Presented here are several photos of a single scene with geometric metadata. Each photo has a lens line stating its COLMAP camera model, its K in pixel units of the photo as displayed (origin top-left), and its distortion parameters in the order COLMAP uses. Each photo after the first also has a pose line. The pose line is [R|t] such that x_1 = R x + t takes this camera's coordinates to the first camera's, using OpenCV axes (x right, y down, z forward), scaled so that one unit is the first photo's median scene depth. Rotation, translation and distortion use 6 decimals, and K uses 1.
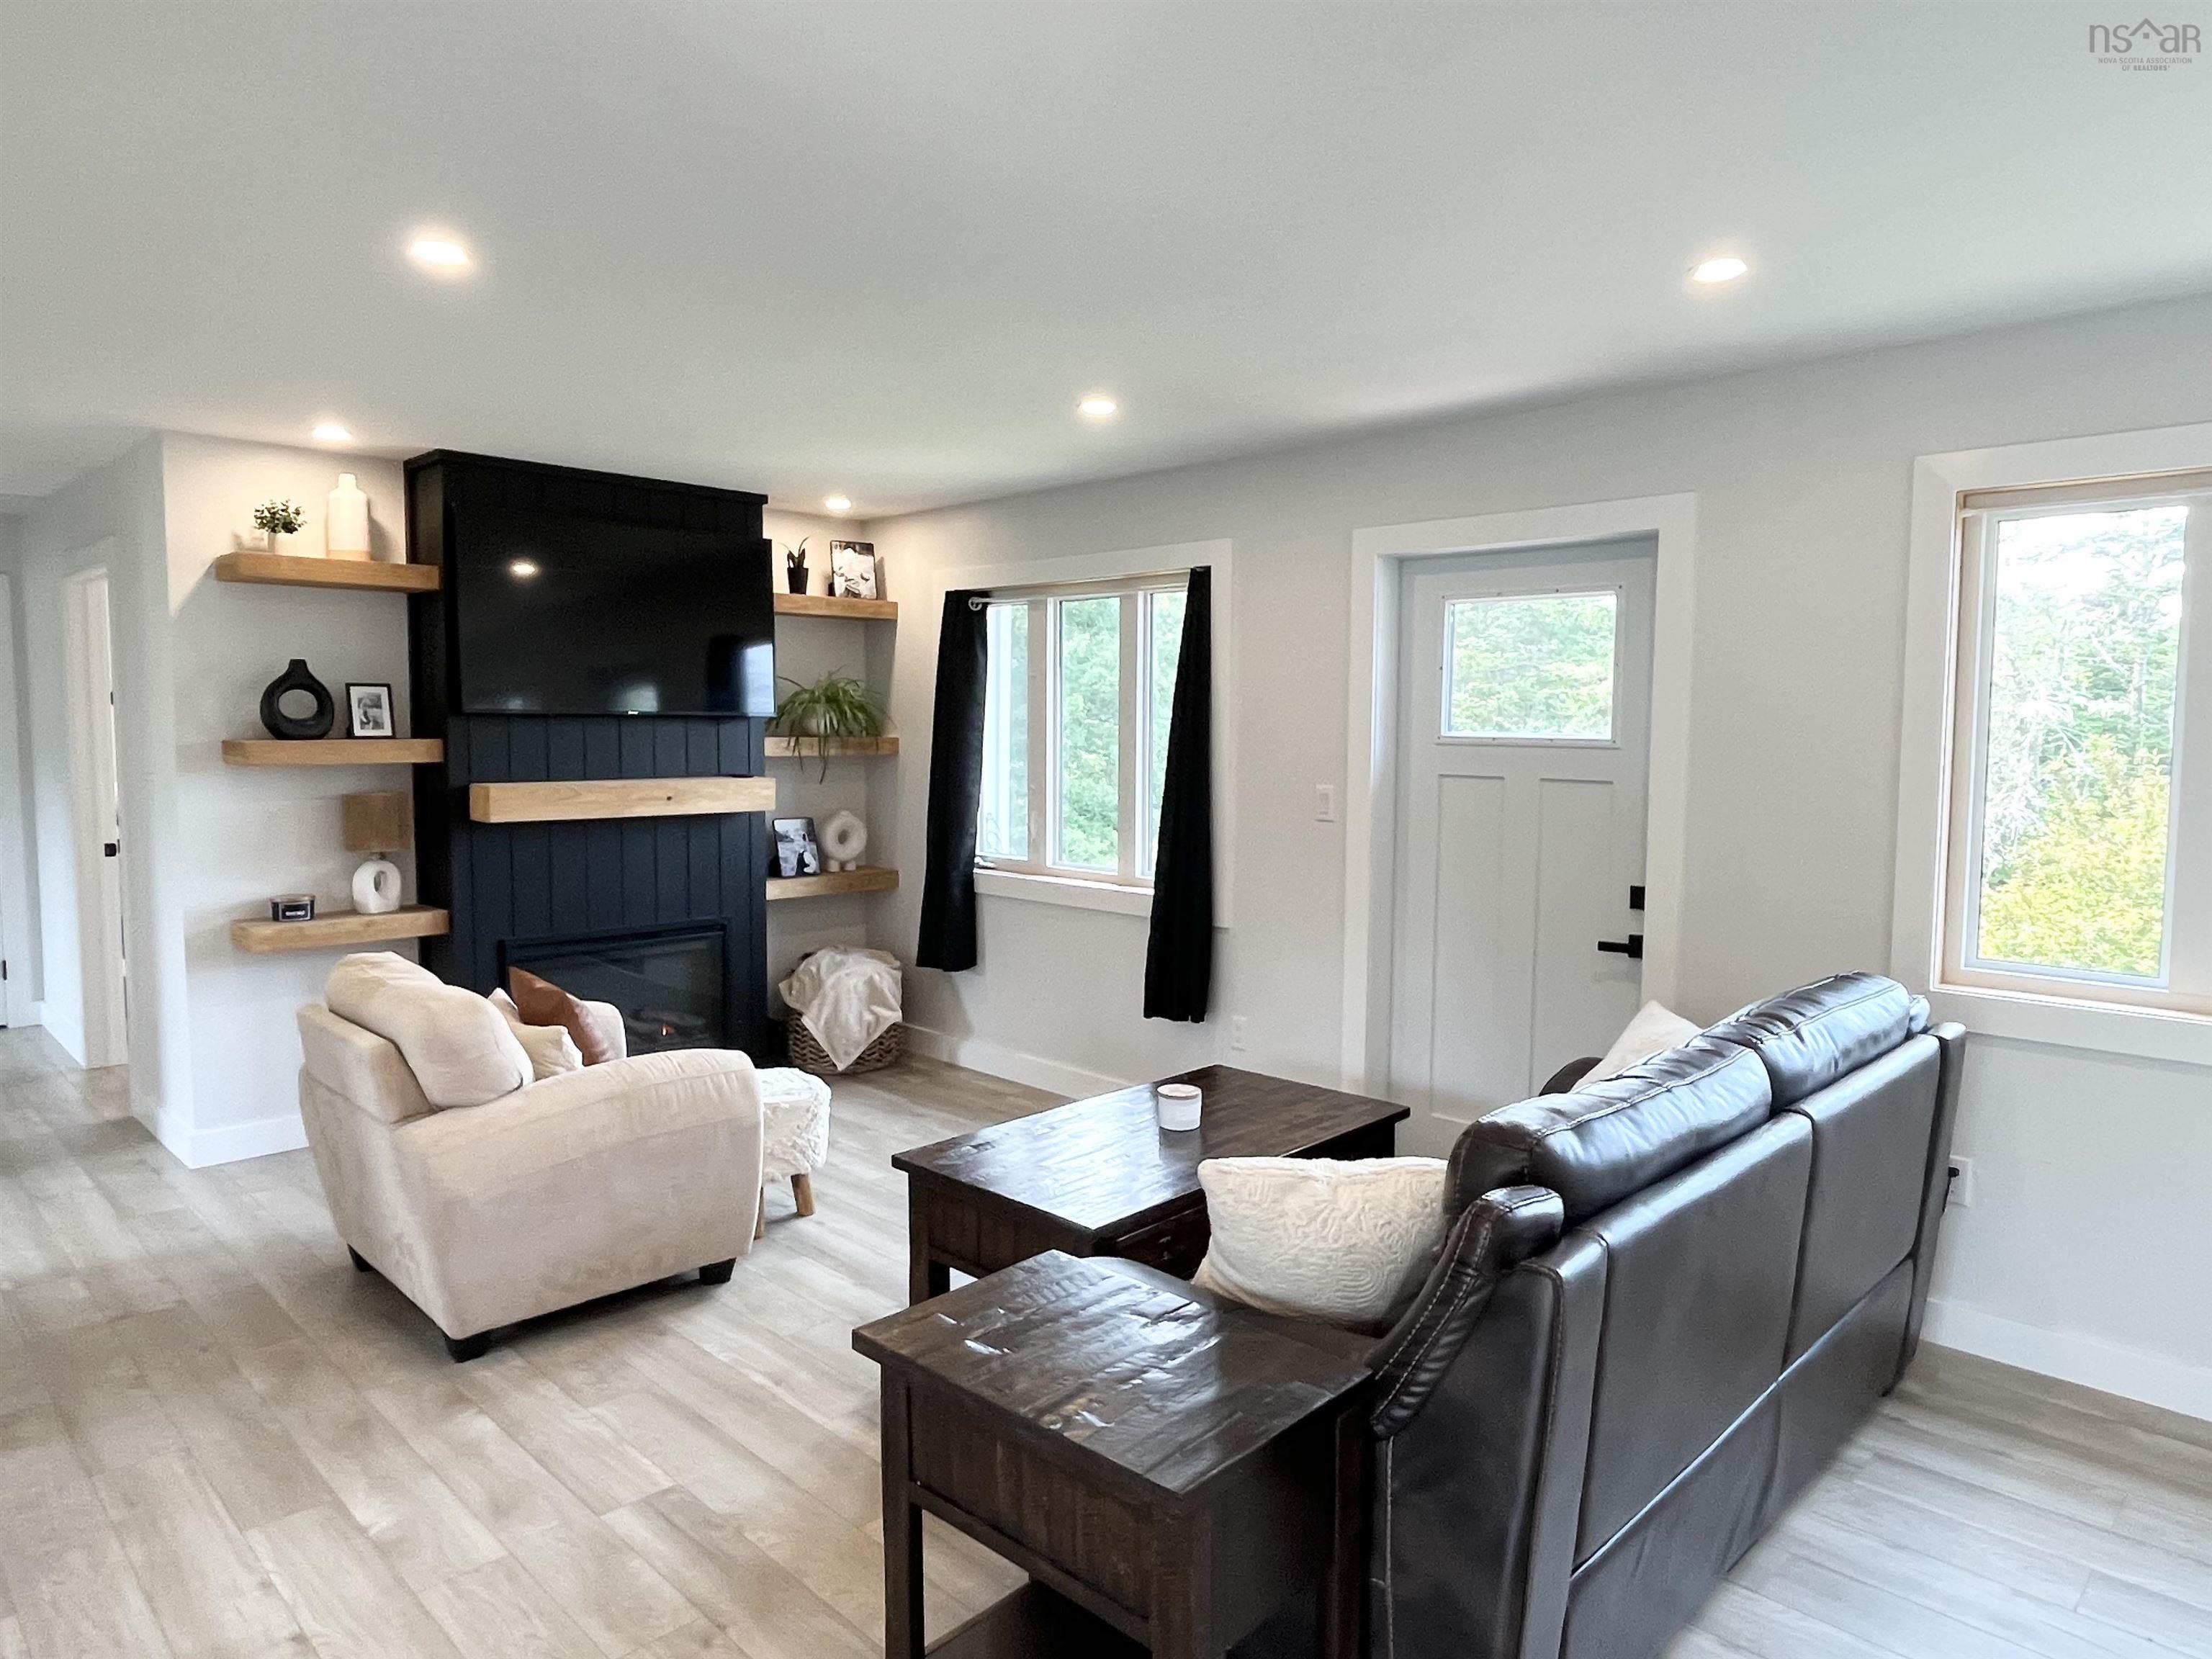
lens RADIAL K [[1366.7, 0, 1092.4], [0, 1366.7, 821.0], [0, 0, 1]] dist [0.001020, 0.001036]
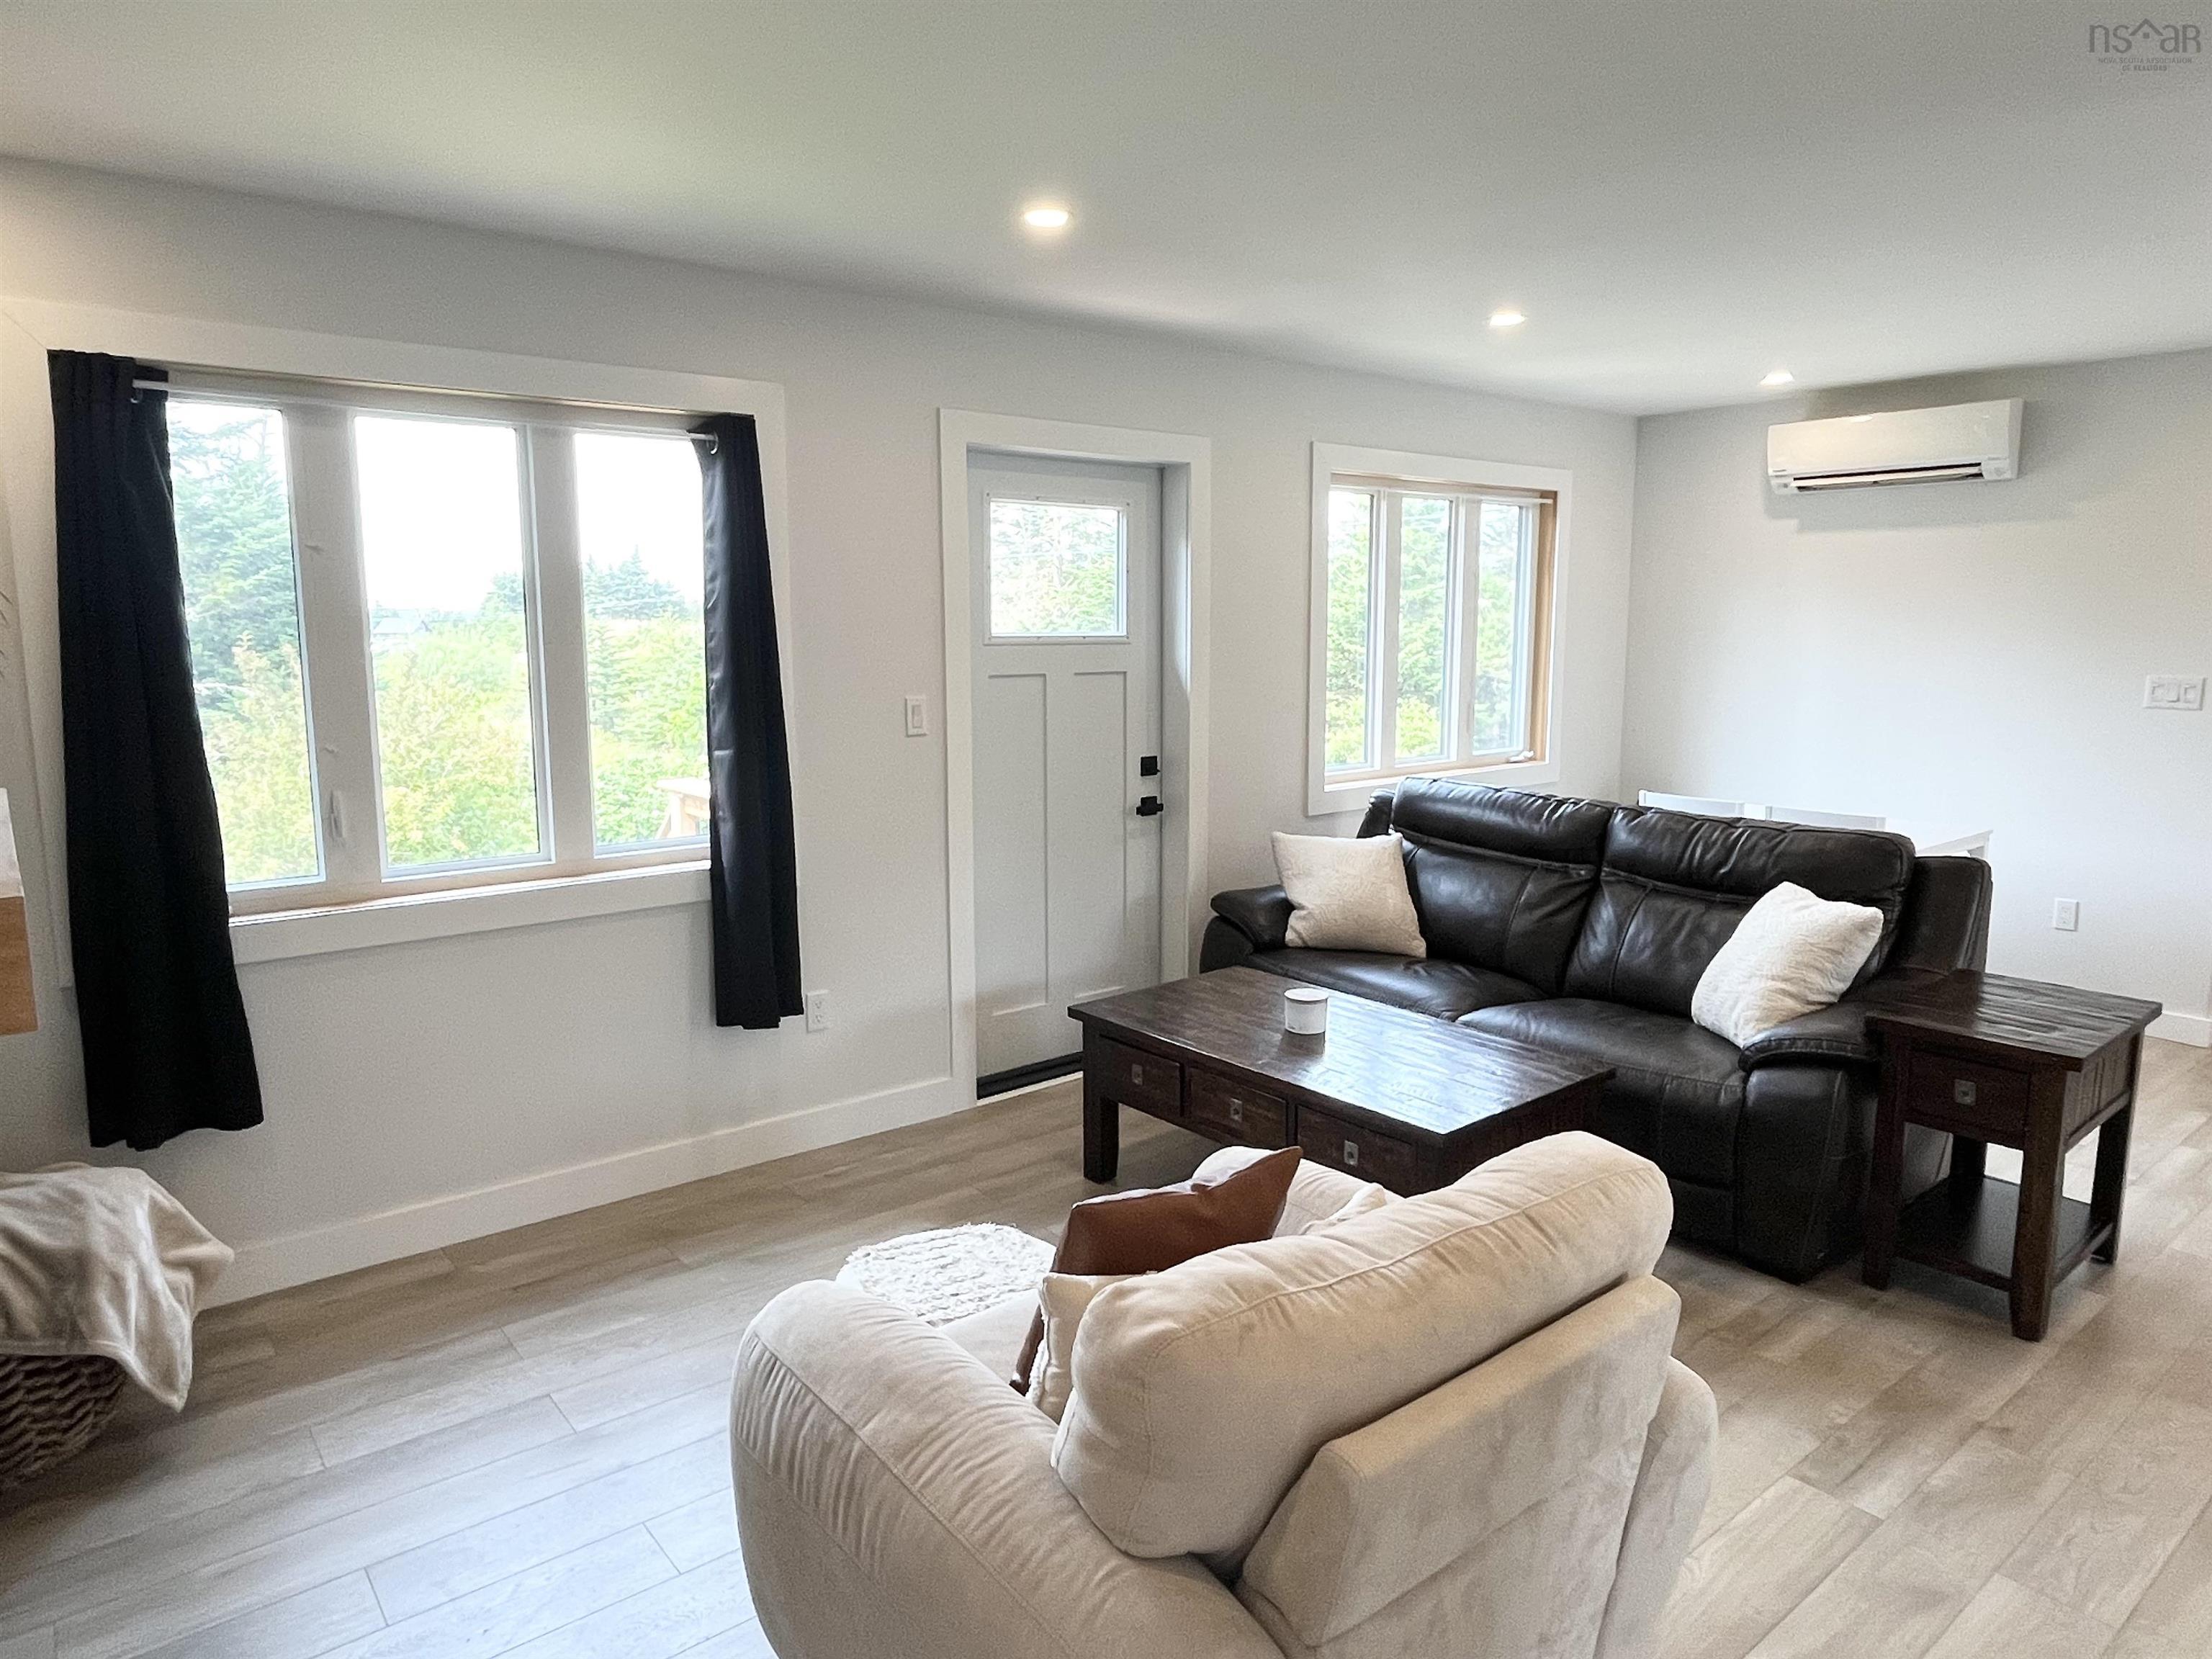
lens RADIAL K [[1366.7, 0, 1092.4], [0, 1366.7, 821.0], [0, 0, 1]] dist [0.001020, 0.001036]
pose [[0.113806, -0.149705, 0.982159, -0.700973], [0.079697, 0.986772, 0.141173, -0.062012], [-0.990301, 0.062208, 0.124232, 0.782289]]
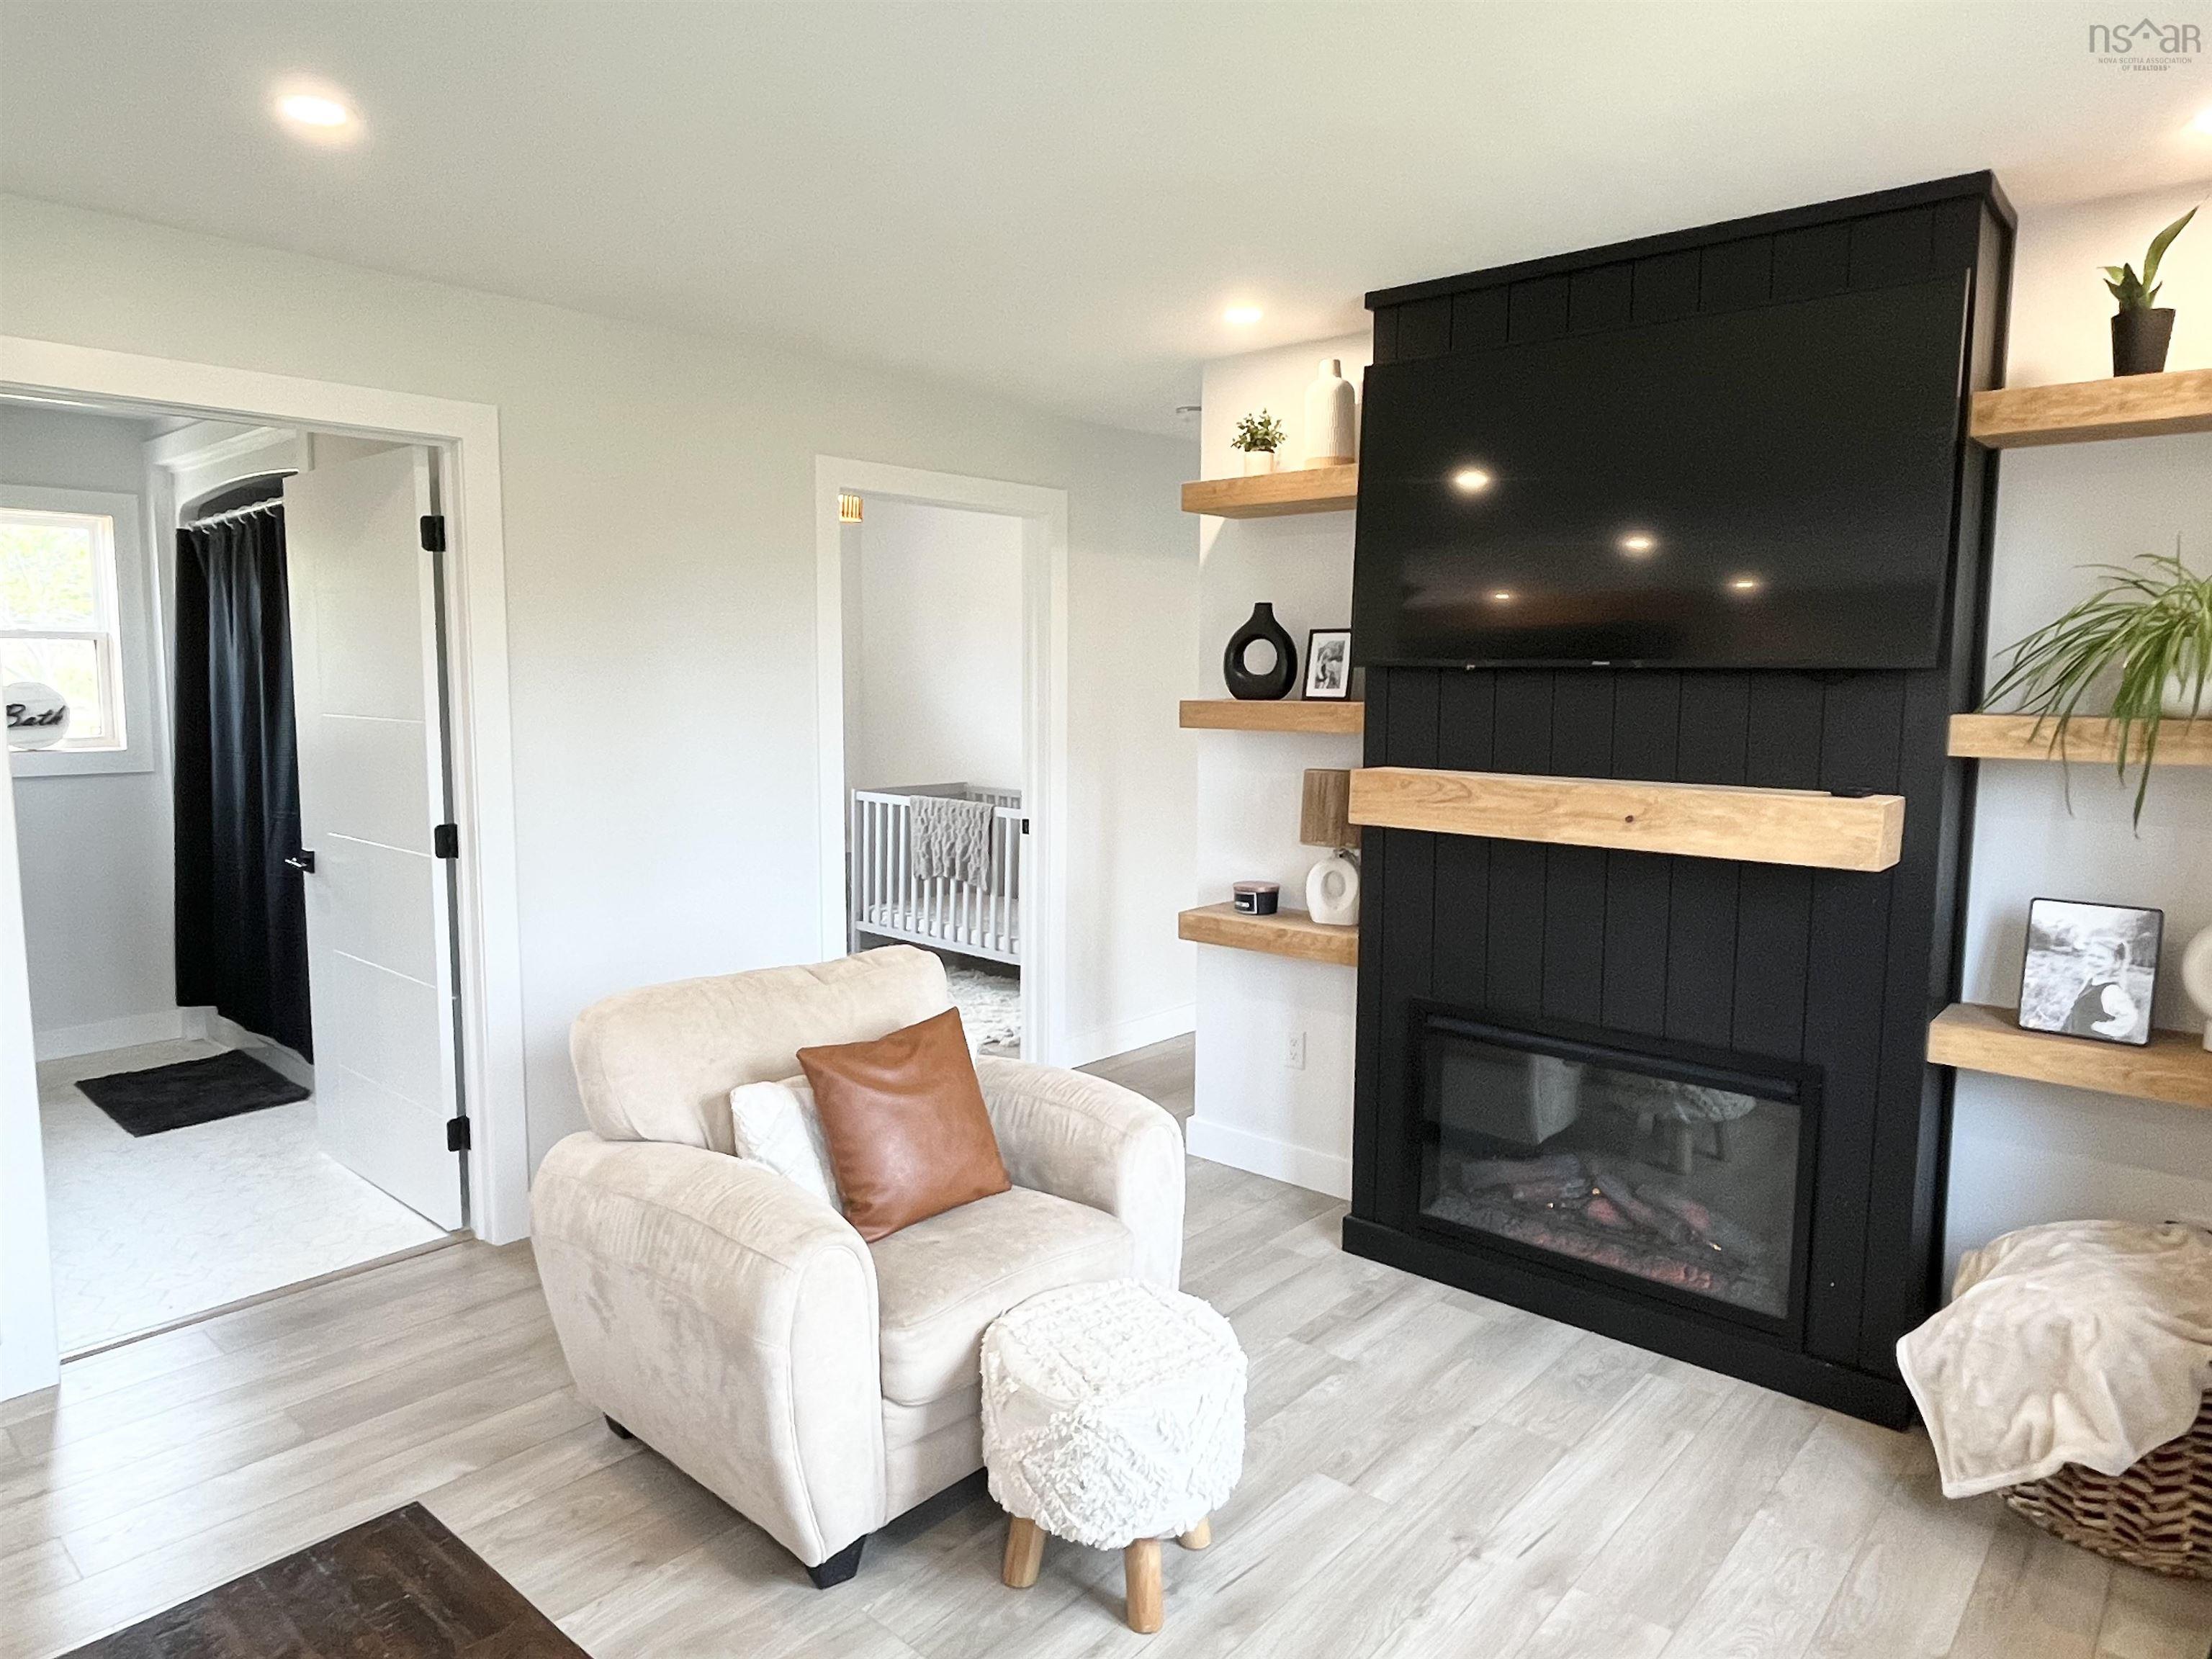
lens RADIAL K [[1370.5, 0, 1106.0], [0, 1370.5, 829.5], [0, 0, 1]] dist [0.001253, 0.003612]
pose [[0.063077, 0.106822, -0.992275, 0.255178], [-0.081309, 0.991500, 0.101570, -0.058499], [0.994691, 0.074274, 0.071226, 0.857335]]
